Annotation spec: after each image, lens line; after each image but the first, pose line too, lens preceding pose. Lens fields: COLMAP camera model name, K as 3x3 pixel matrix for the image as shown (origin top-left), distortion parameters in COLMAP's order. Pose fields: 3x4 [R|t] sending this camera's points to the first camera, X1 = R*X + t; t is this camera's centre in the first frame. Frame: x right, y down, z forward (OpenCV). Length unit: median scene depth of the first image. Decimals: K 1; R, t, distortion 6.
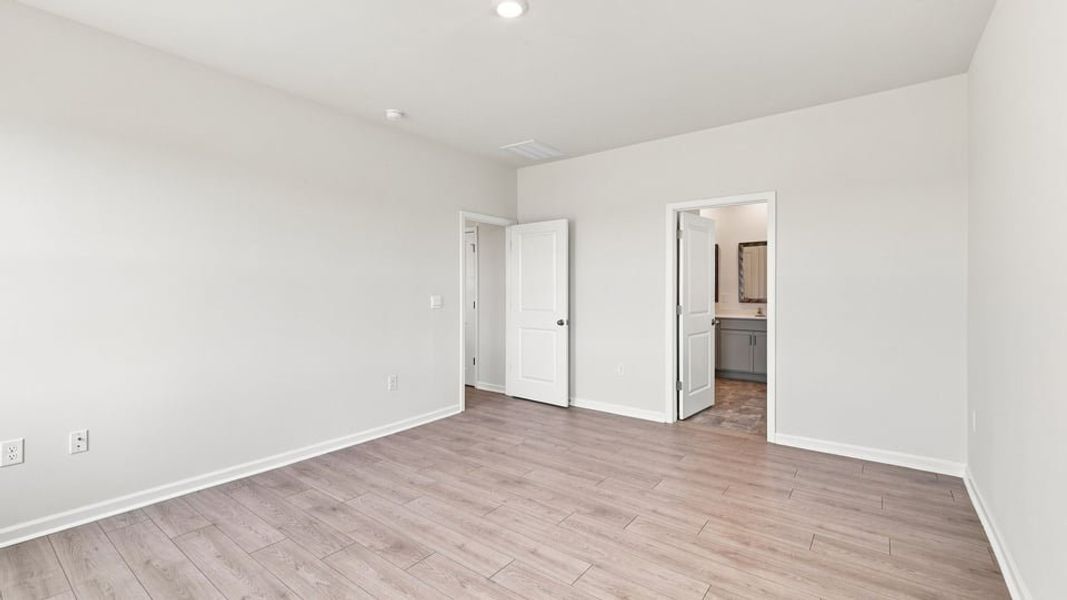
lens RADIAL K [[452.5, 0, 529.8], [0, 452.5, 289.2], [0, 0, 1]] dist [0.002884, 0.000132]
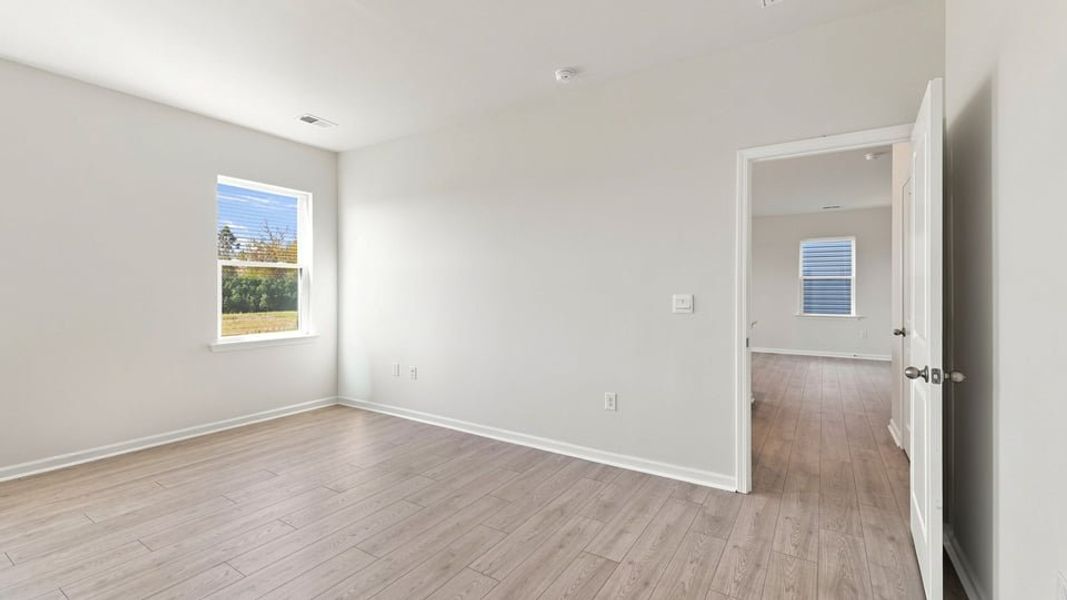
lens RADIAL K [[452.5, 0, 529.8], [0, 452.5, 289.2], [0, 0, 1]] dist [0.002884, 0.000132]
pose [[0.079287, -0.010602, -0.996795, 0.542054], [-0.003646, 0.999934, -0.010925, 0.019799], [0.996845, 0.004501, 0.079243, 0.888106]]
